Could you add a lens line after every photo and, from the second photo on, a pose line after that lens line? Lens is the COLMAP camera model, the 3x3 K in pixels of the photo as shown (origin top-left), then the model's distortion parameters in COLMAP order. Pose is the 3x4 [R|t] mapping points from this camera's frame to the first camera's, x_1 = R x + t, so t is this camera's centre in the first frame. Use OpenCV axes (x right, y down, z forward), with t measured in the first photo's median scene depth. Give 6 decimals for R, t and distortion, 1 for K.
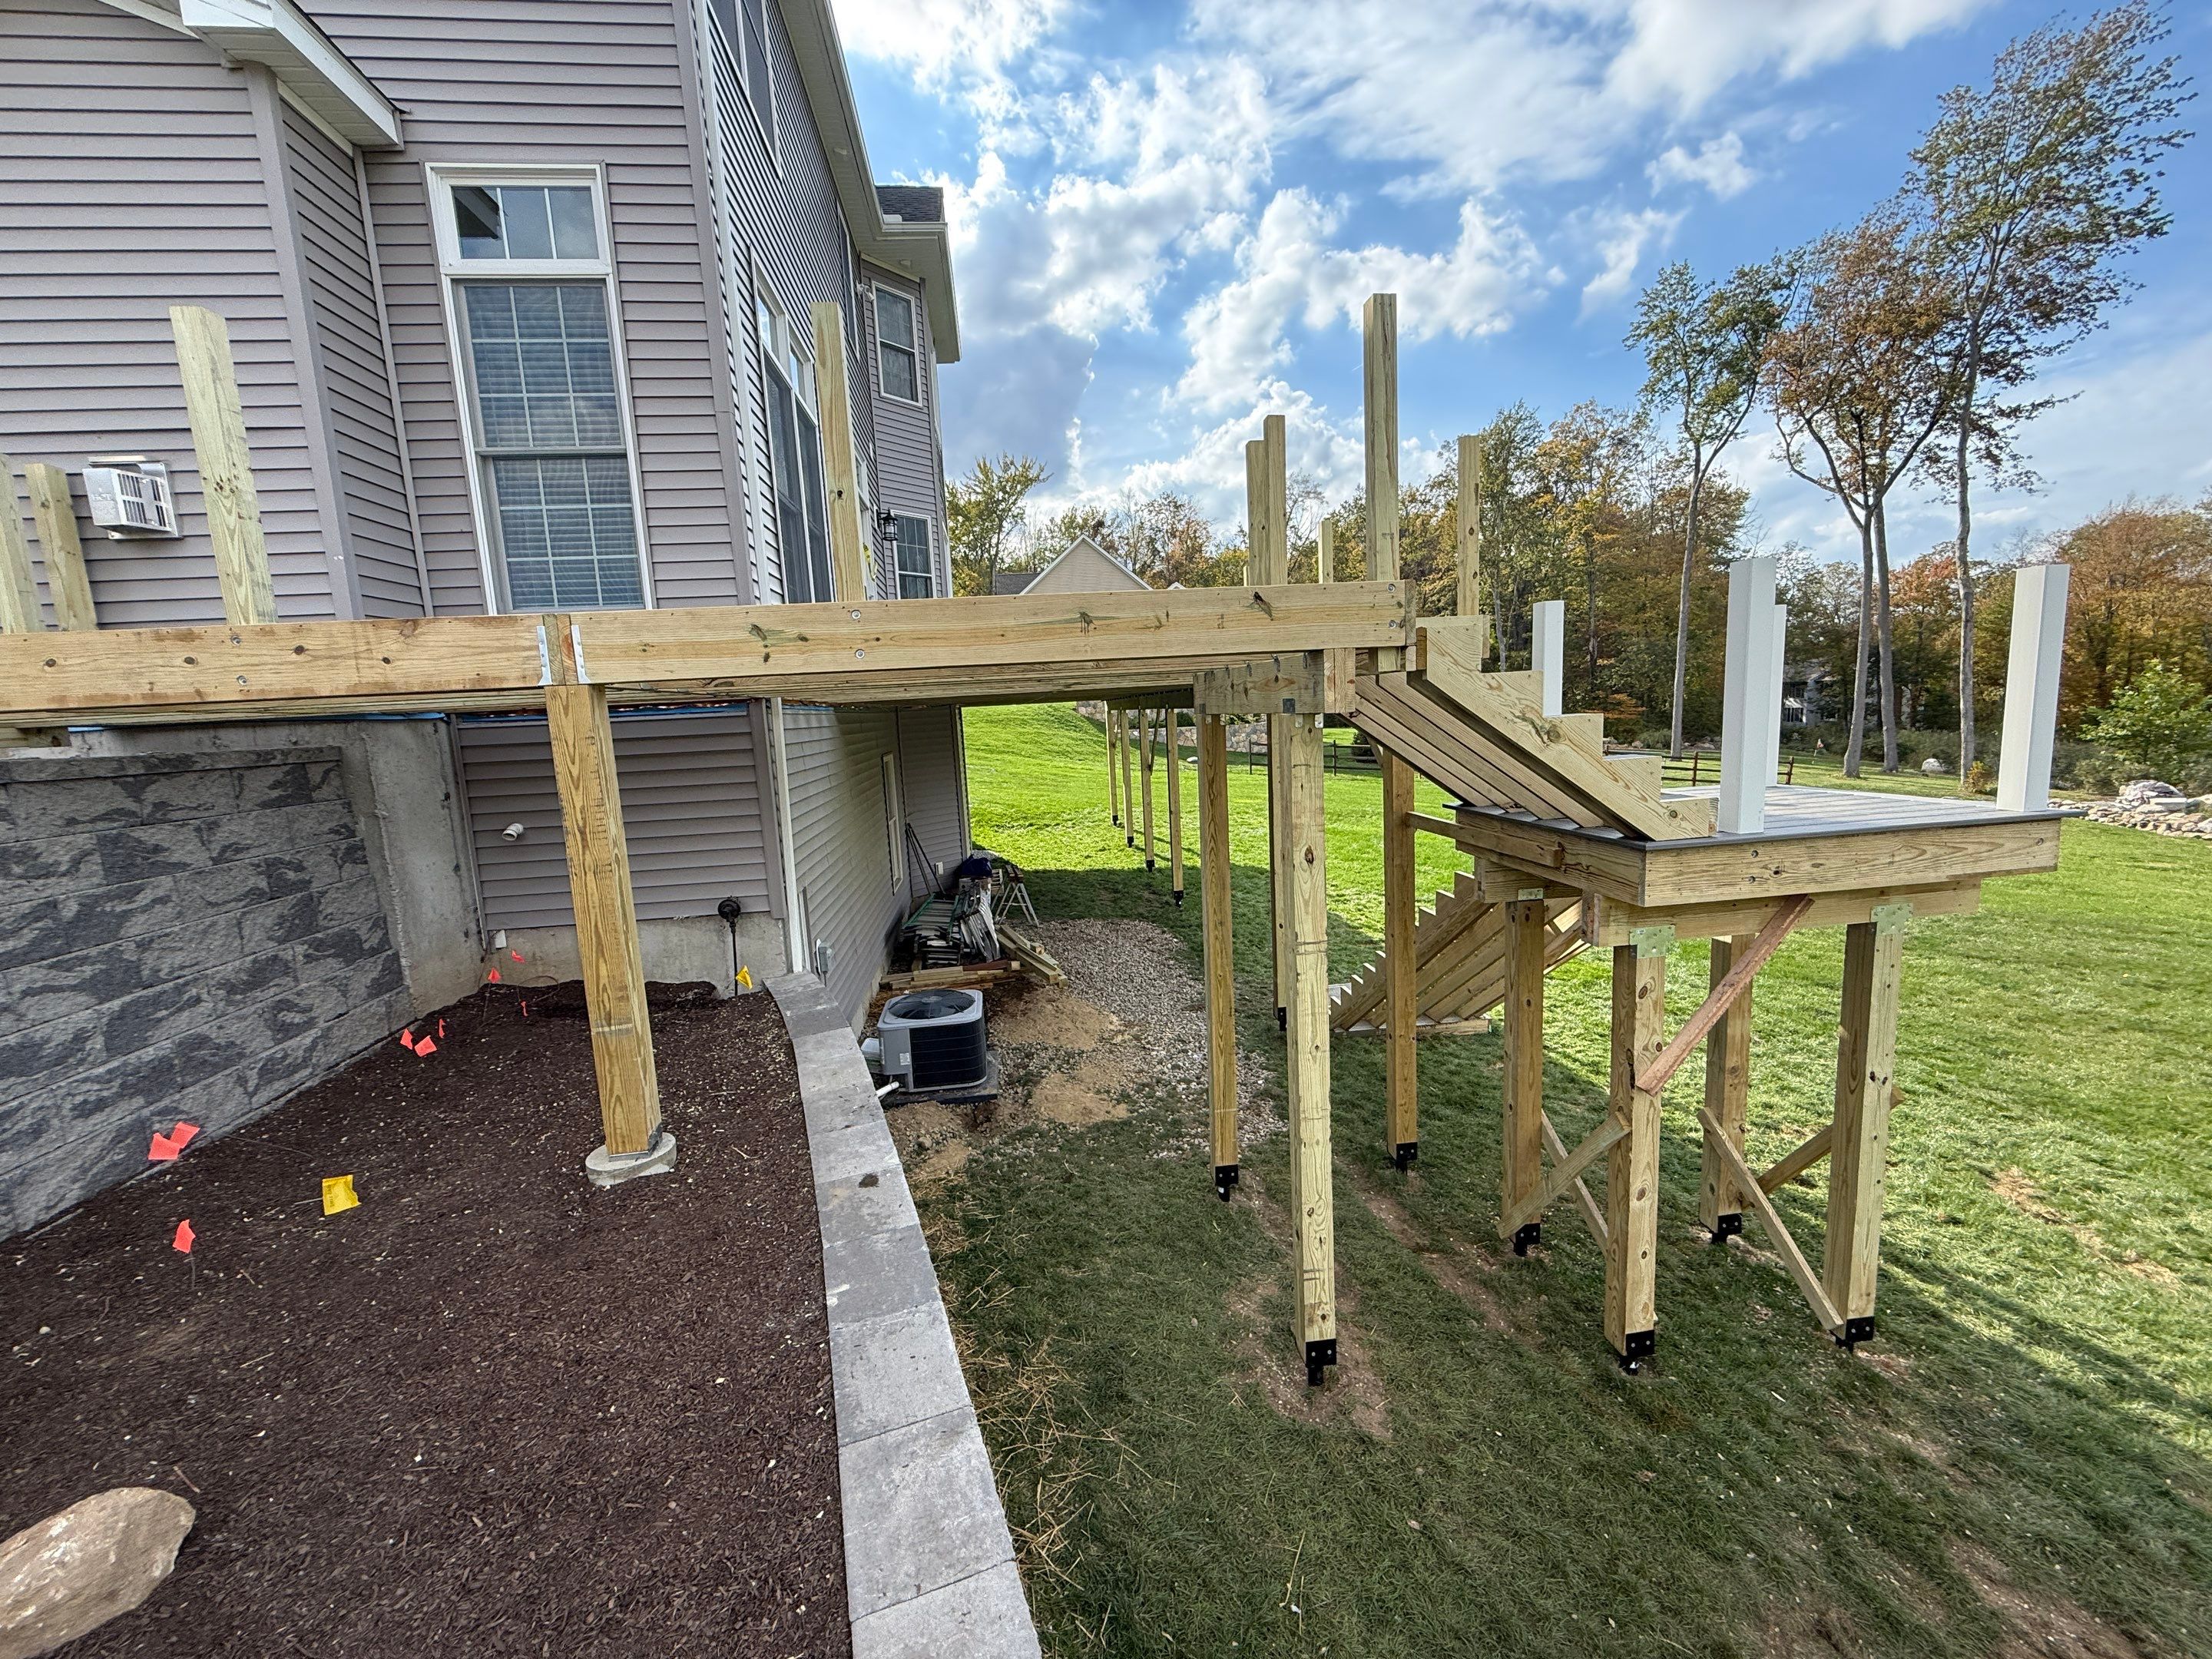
lens RADIAL K [[886.1, 0, 1107.2], [0, 886.1, 828.3], [0, 0, 1]] dist [0.000823, 0.000285]
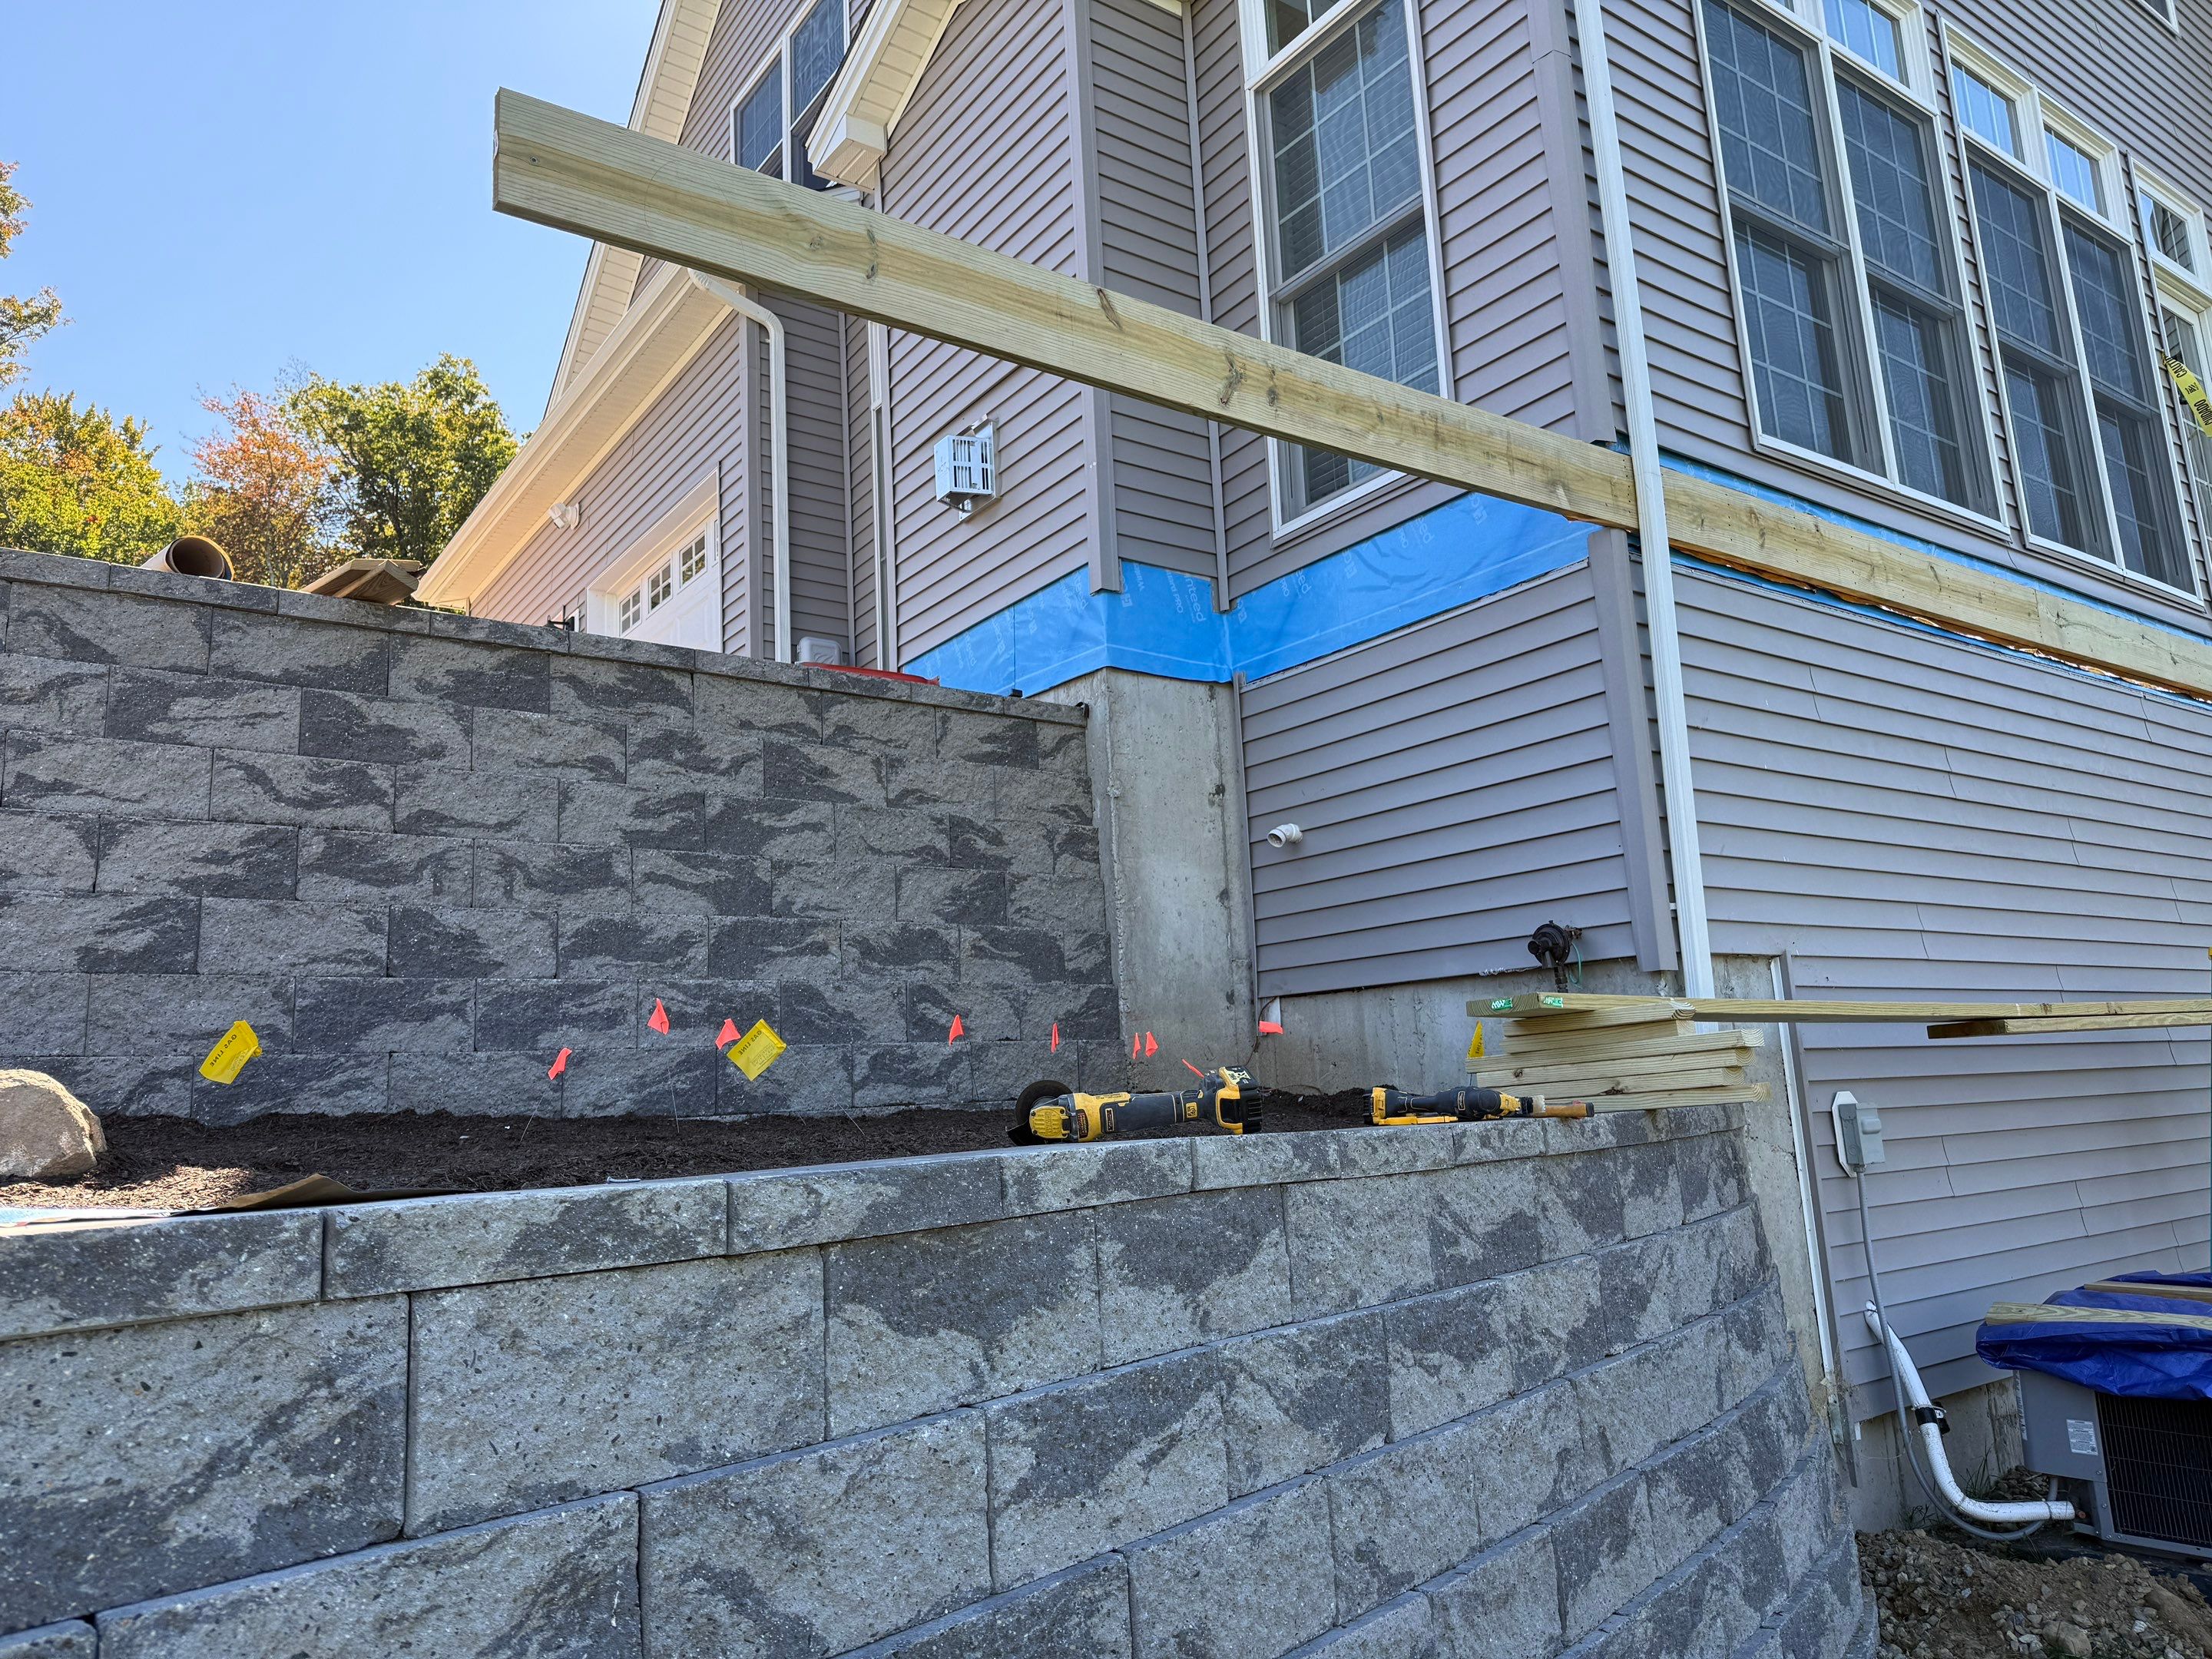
lens RADIAL K [[1495.8, 0, 1100.2], [0, 1495.8, 829.9], [0, 0, 1]] dist [0.064857, -0.000938]
pose [[0.487749, -0.129304, -0.863355, 0.271509], [-0.095333, 0.975166, -0.199908, 0.316174], [0.867763, 0.179811, 0.463309, 0.533058]]
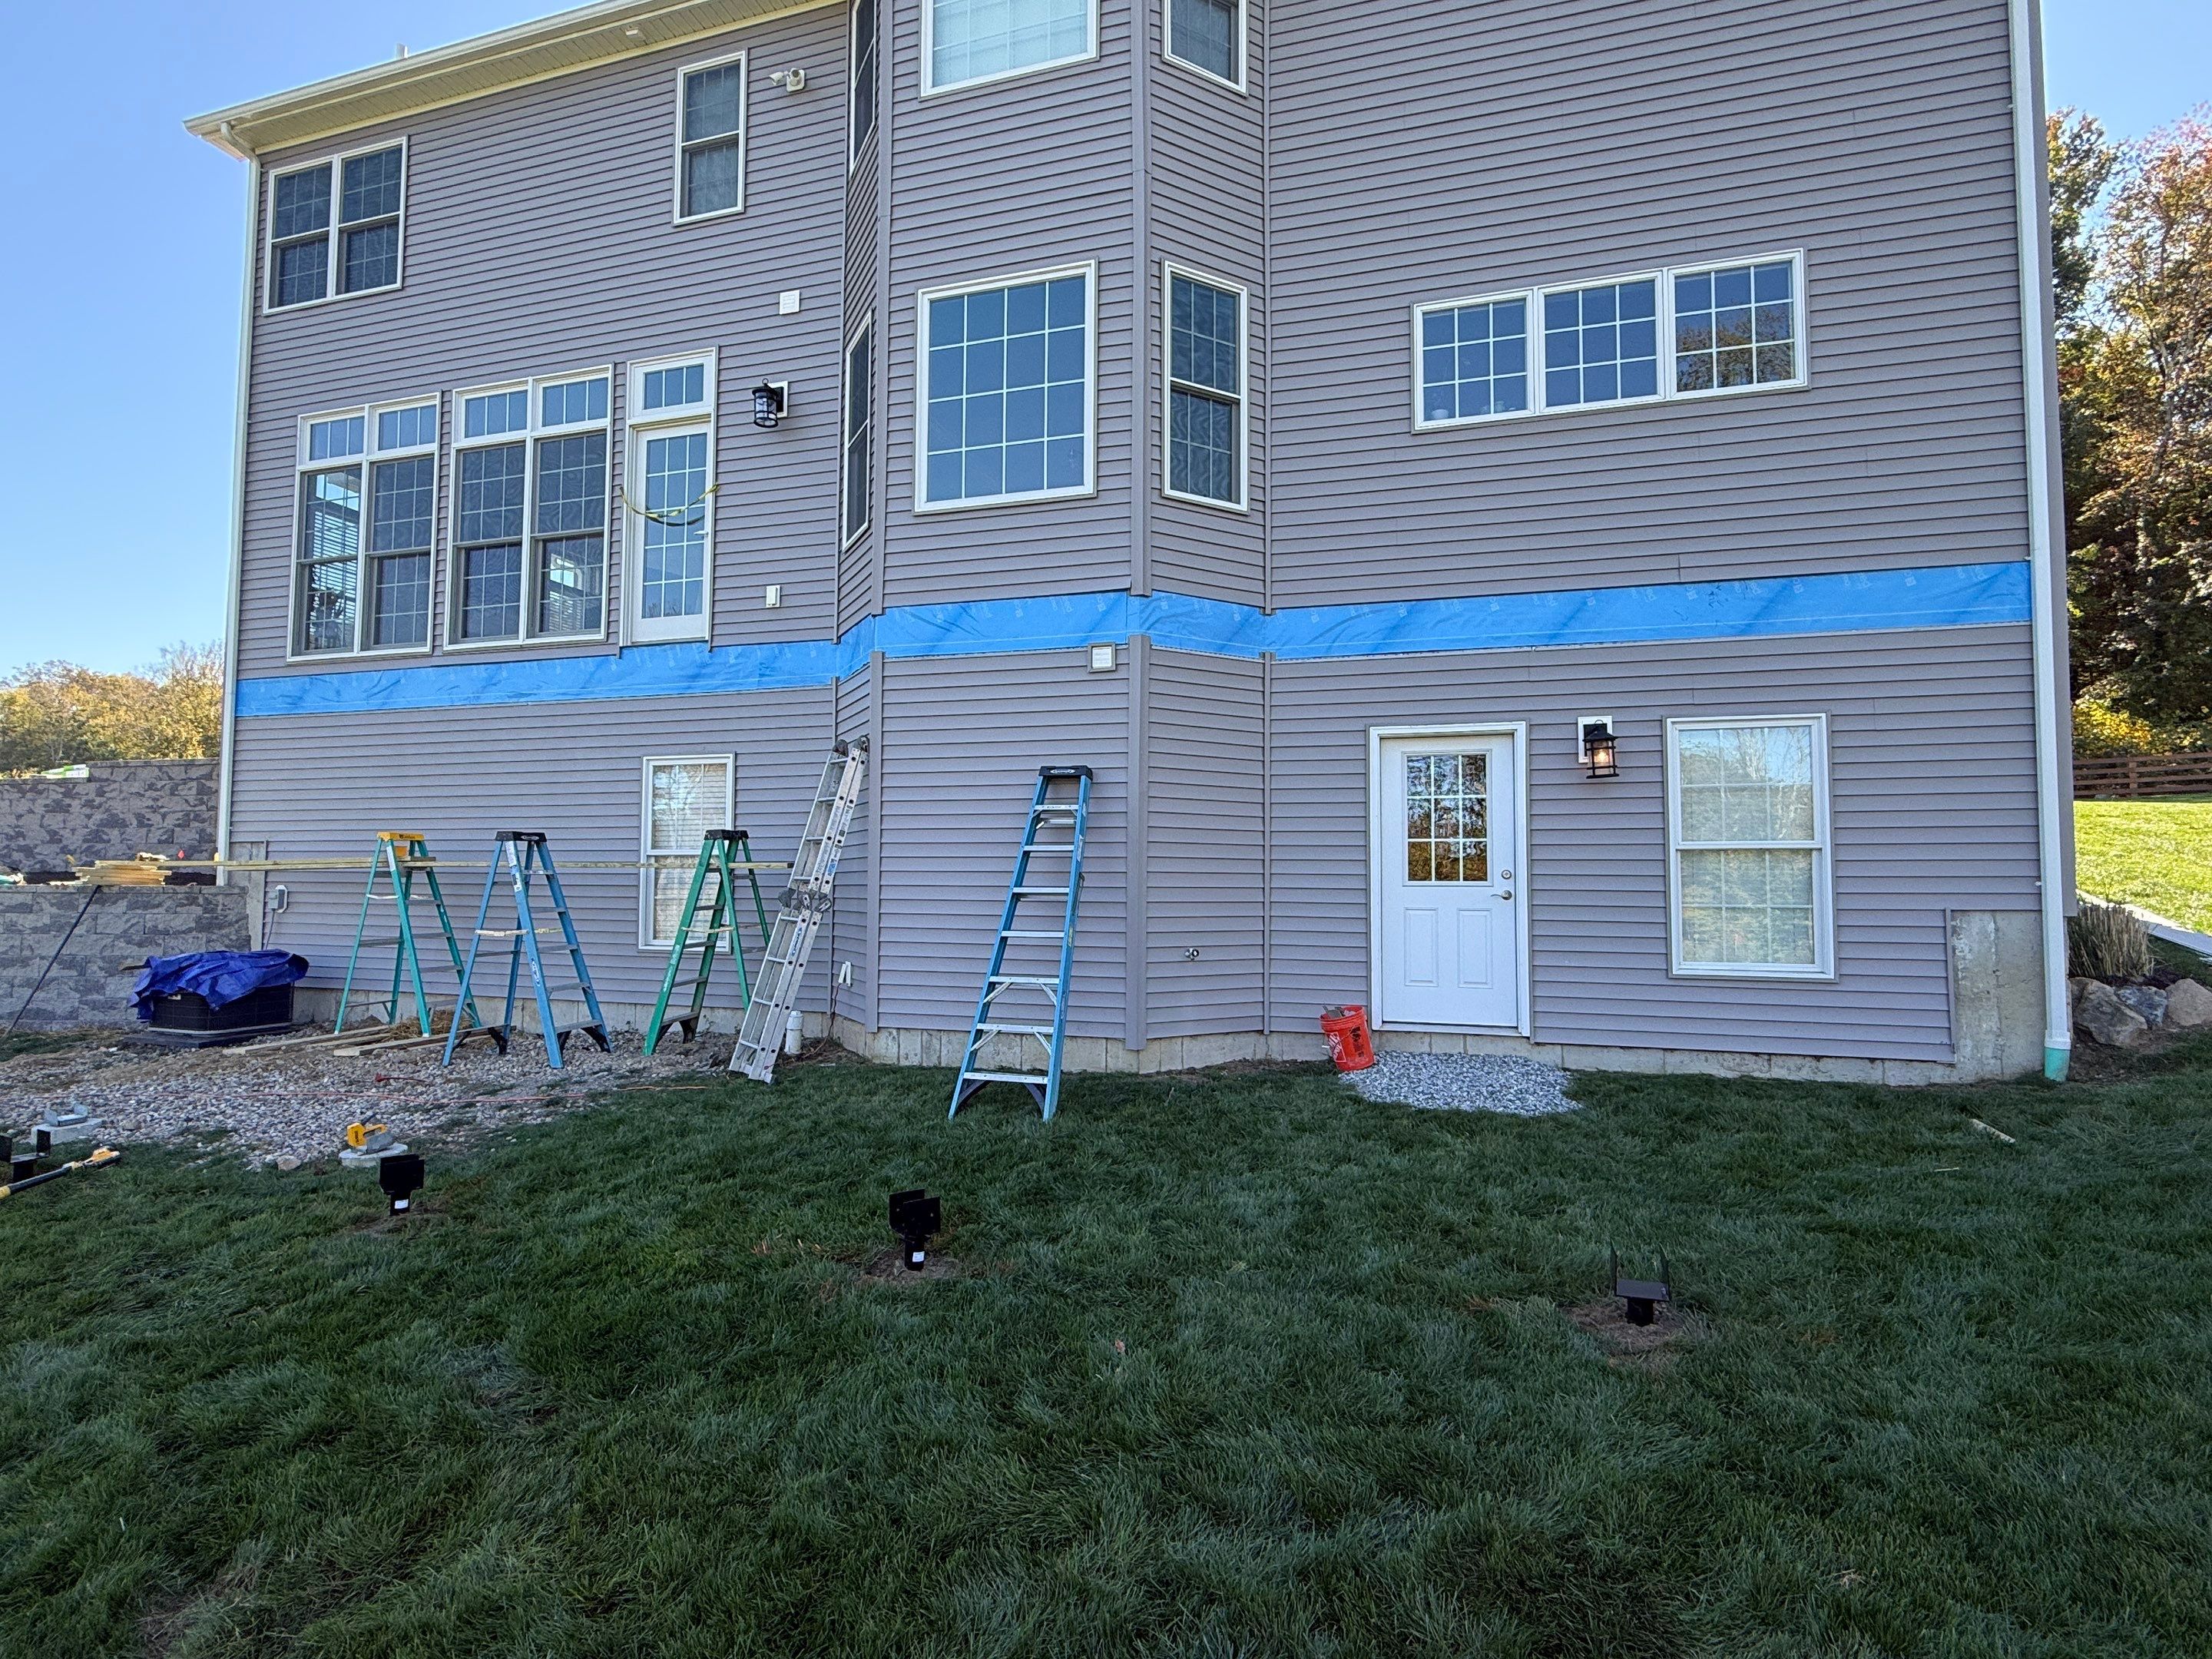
lens RADIAL K [[886.1, 0, 1106.2], [0, 886.1, 838.7], [0, 0, 1]] dist [0.000823, 0.000285]
pose [[-0.352599, 0.008403, -0.935737, 0.738415], [-0.106355, 0.993120, 0.048995, -0.220396], [0.929711, 0.116796, -0.349280, 4.361489]]
